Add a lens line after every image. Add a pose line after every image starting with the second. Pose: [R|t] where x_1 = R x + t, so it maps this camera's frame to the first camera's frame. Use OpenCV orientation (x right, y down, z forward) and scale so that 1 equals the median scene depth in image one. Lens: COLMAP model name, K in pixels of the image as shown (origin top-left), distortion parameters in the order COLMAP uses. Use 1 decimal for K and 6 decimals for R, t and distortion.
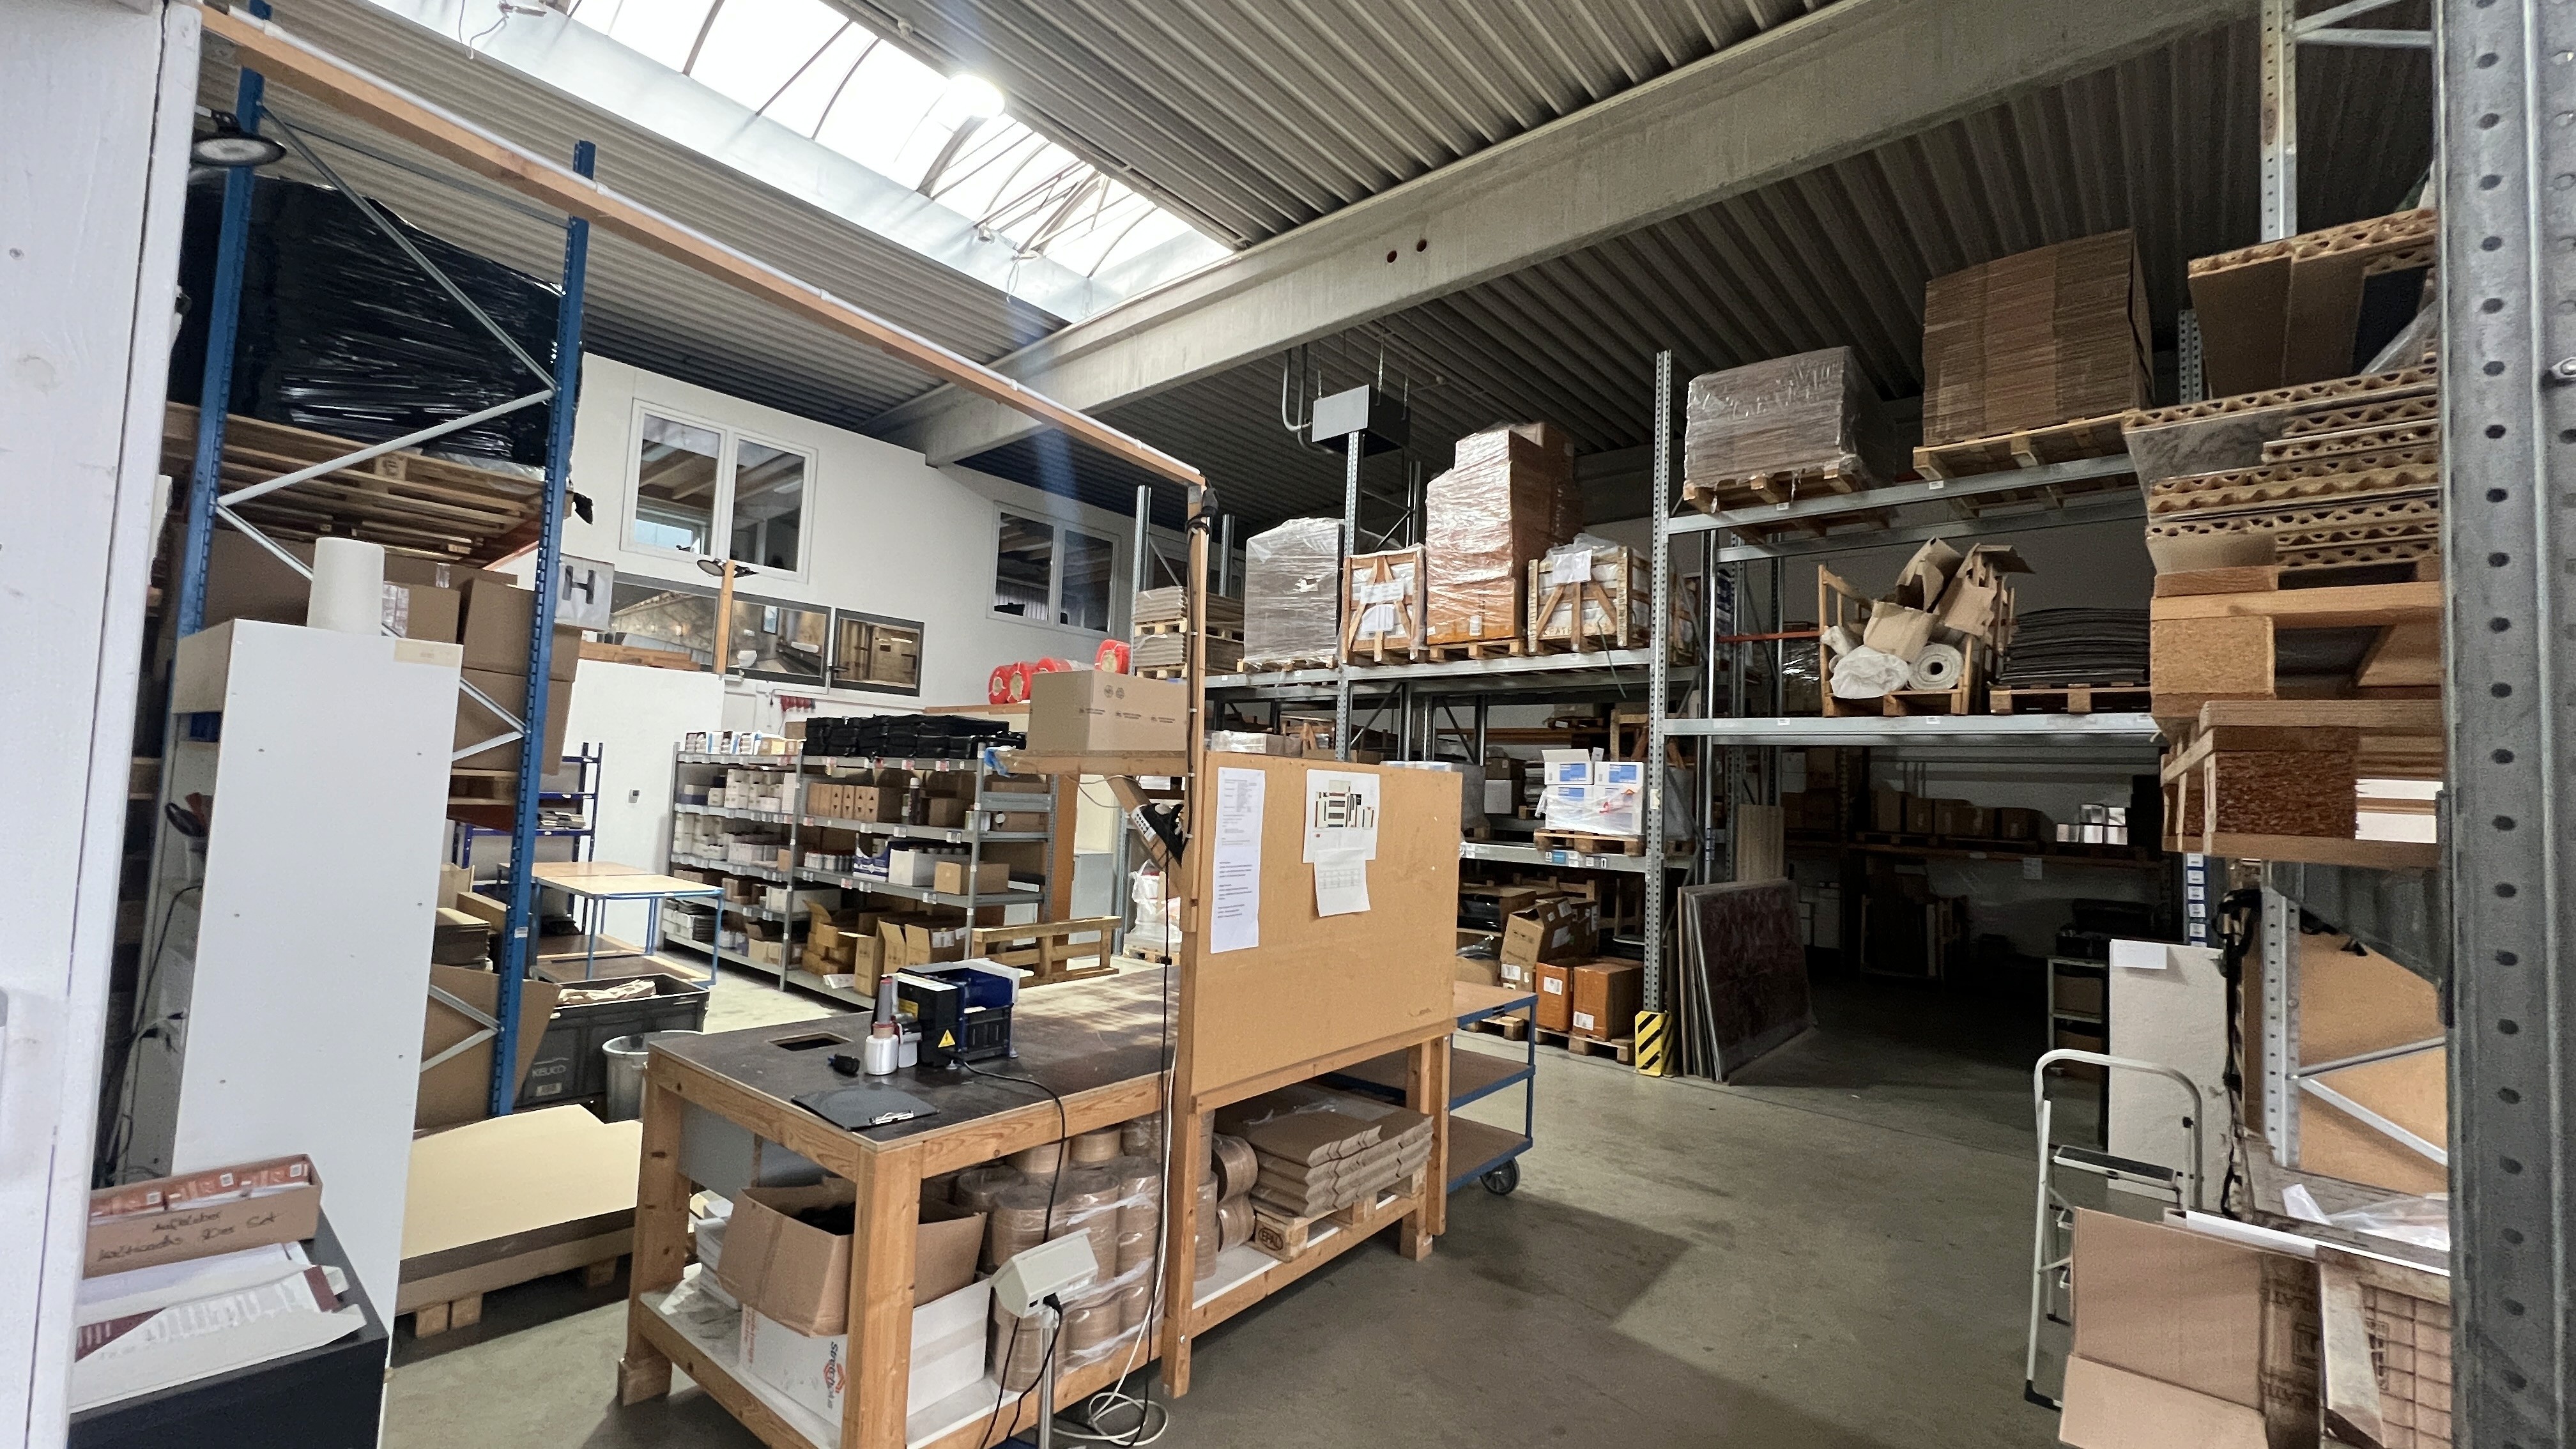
lens RADIAL K [[1029.7, 0, 1283.7], [0, 1029.7, 721.0], [0, 0, 1]] dist [0.001992, -0.000224]
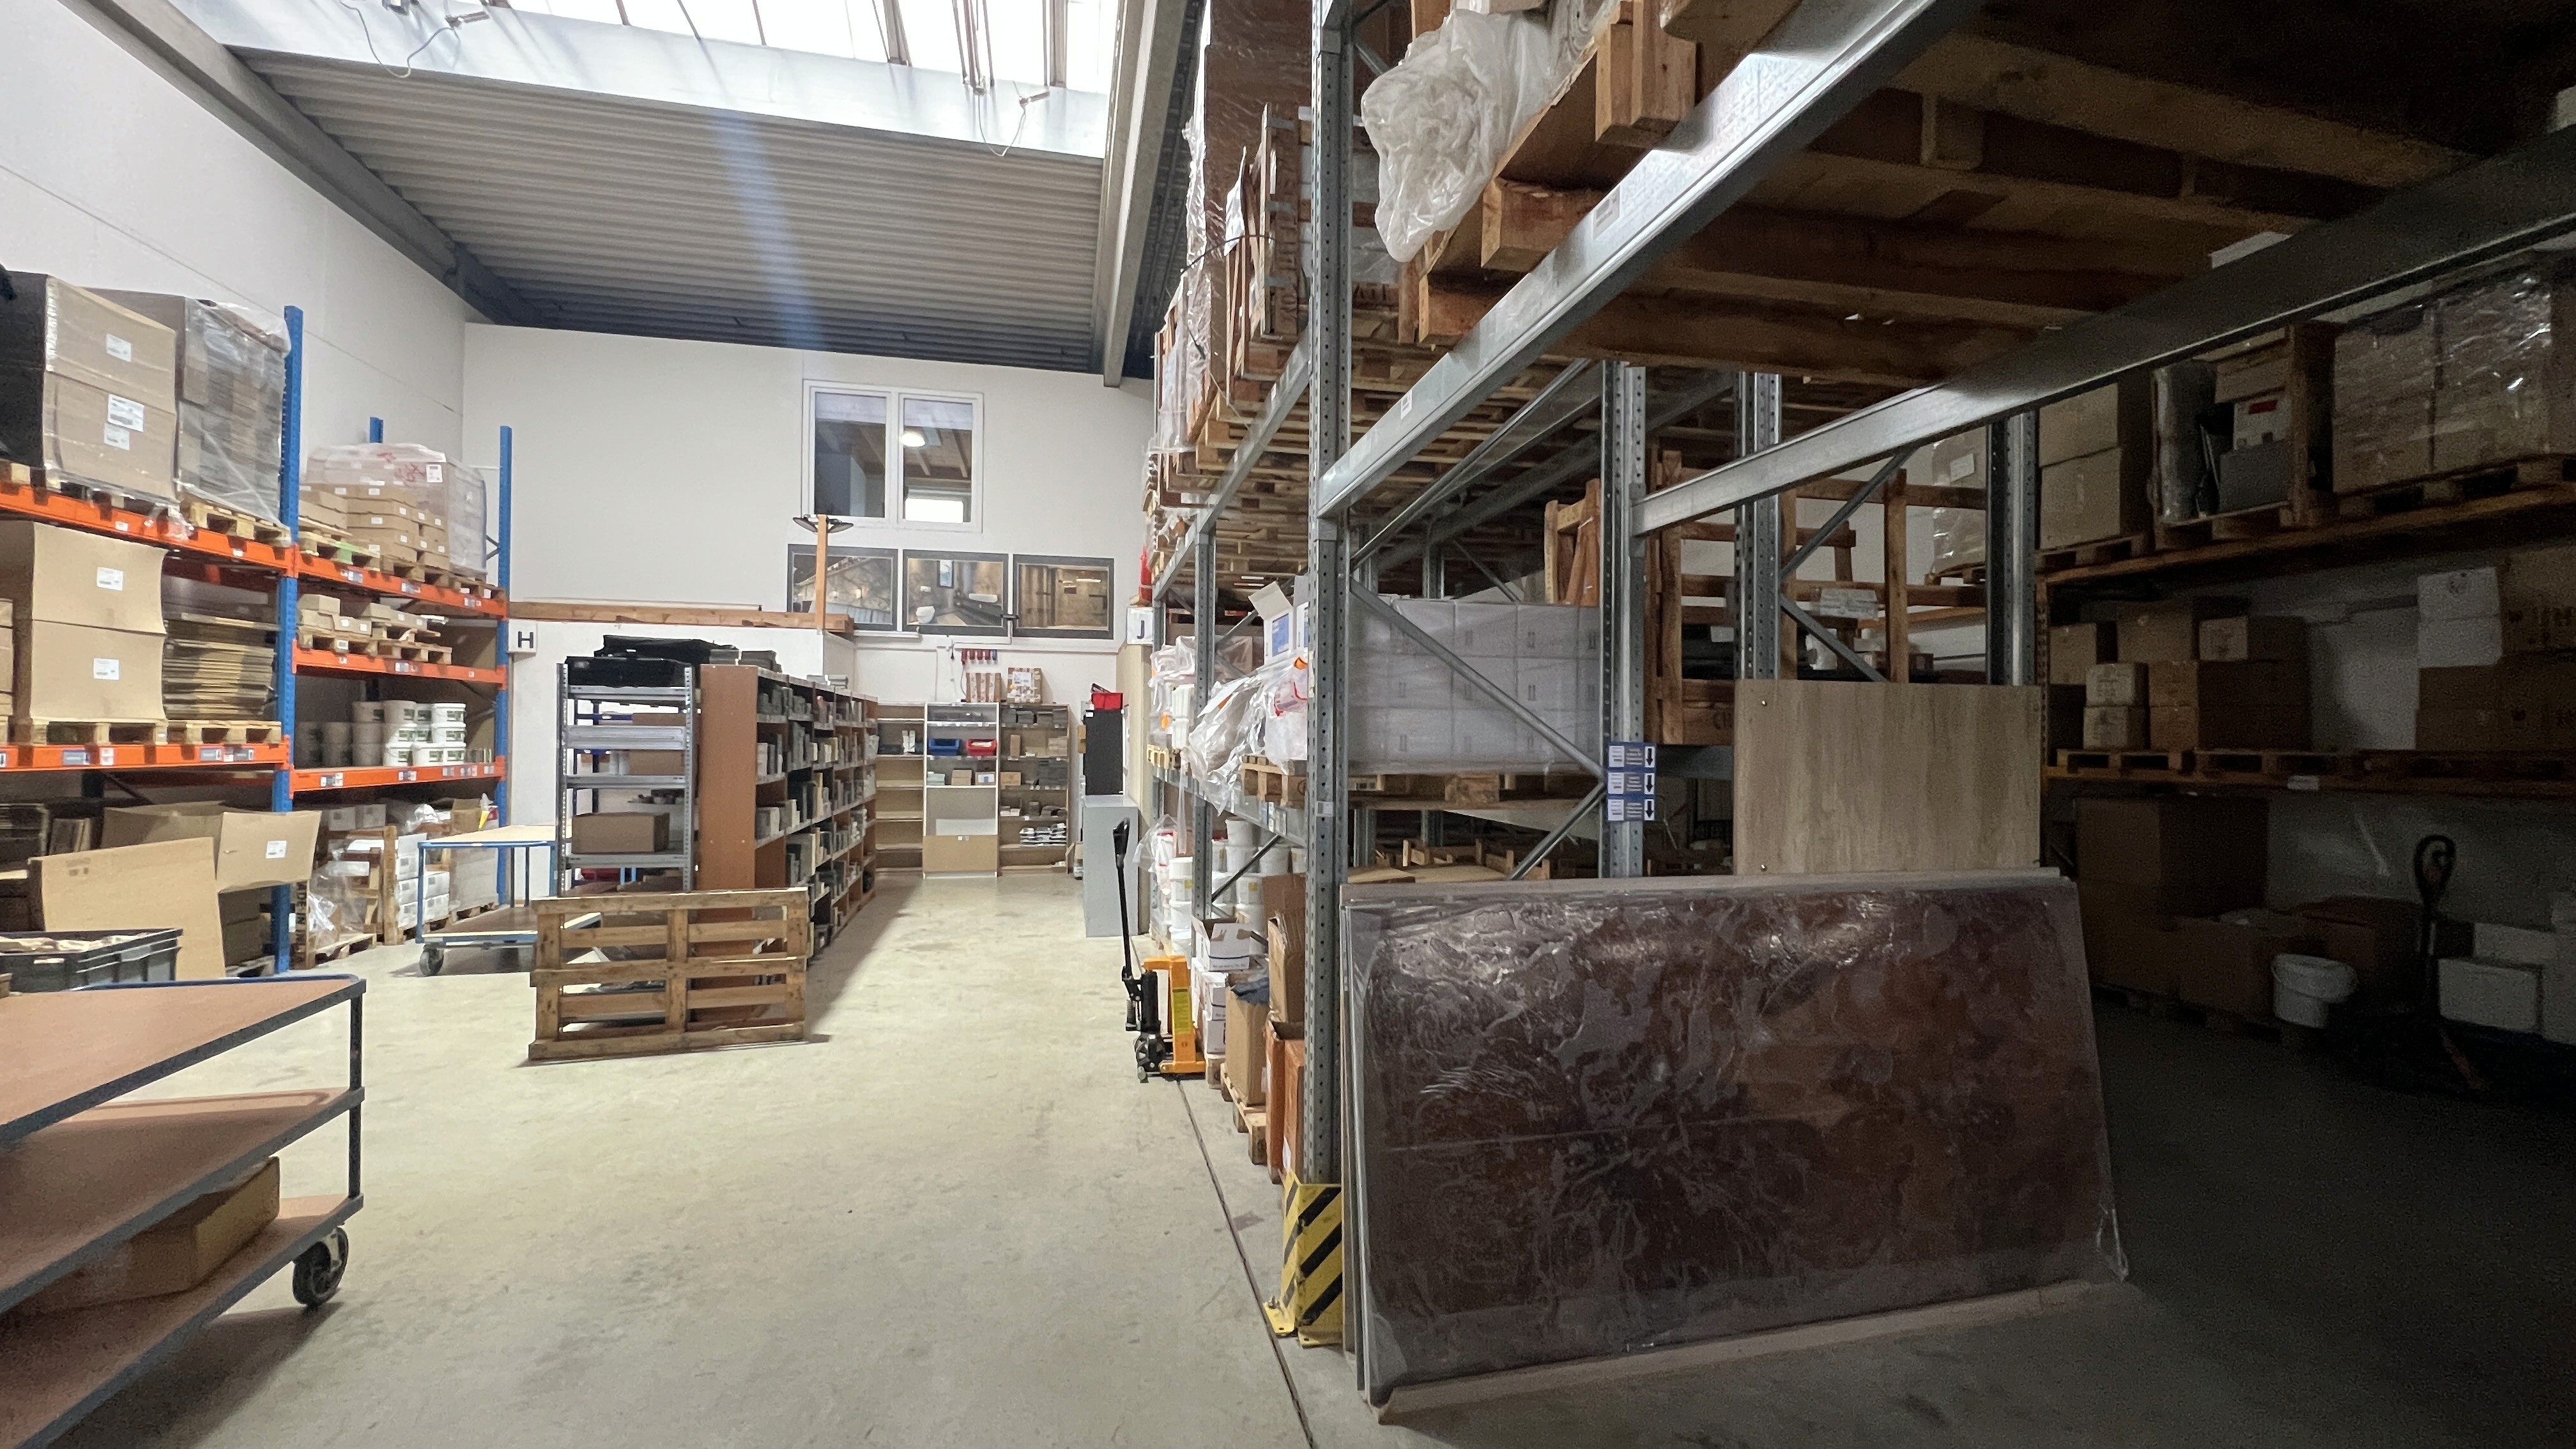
lens RADIAL K [[1029.7, 0, 1281.5], [0, 1029.7, 727.1], [0, 0, 1]] dist [0.001992, -0.000224]
pose [[0.808823, -0.043010, -0.586478, 0.350350], [0.069890, 0.997284, 0.023248, 0.050397], [0.583885, -0.059793, 0.809632, 0.383306]]
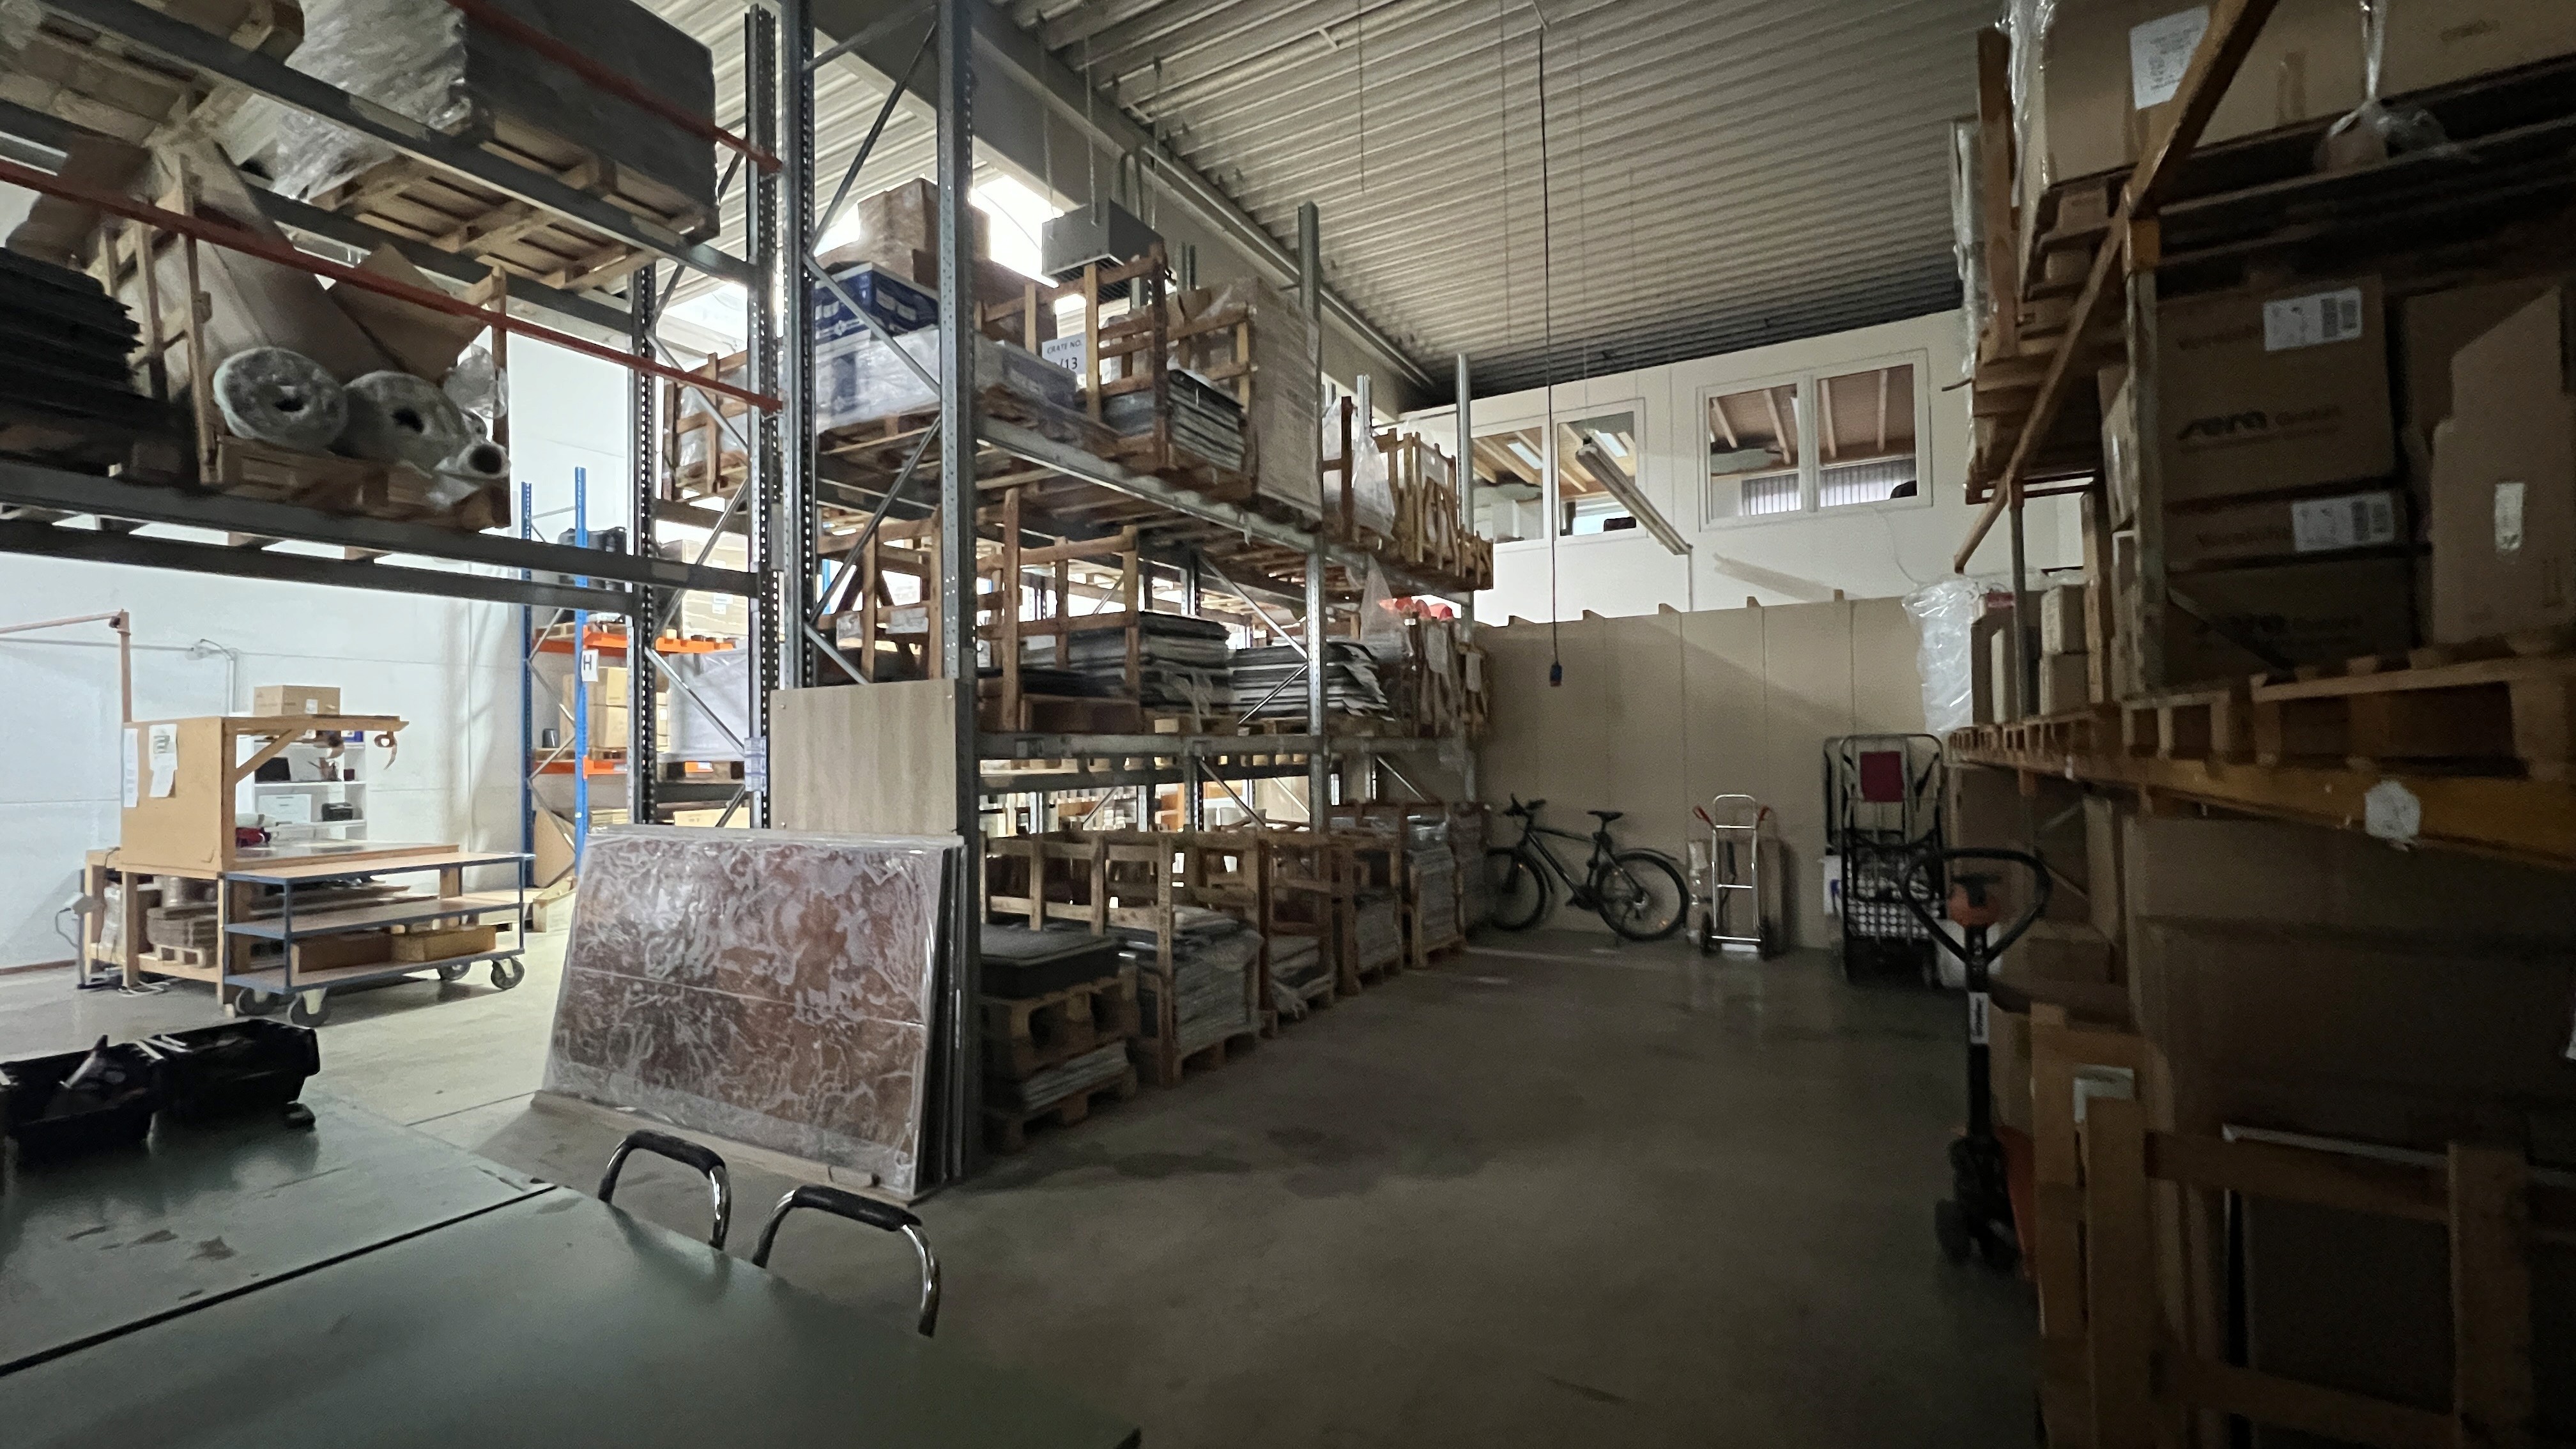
lens RADIAL K [[1029.7, 0, 1284.0], [0, 1029.7, 738.0], [0, 0, 1]] dist [0.001992, -0.000224]
pose [[0.195387, -0.058462, -0.978982, 0.692394], [0.096273, 0.994544, -0.040177, 0.103186], [0.975989, -0.086399, 0.199949, 0.775455]]
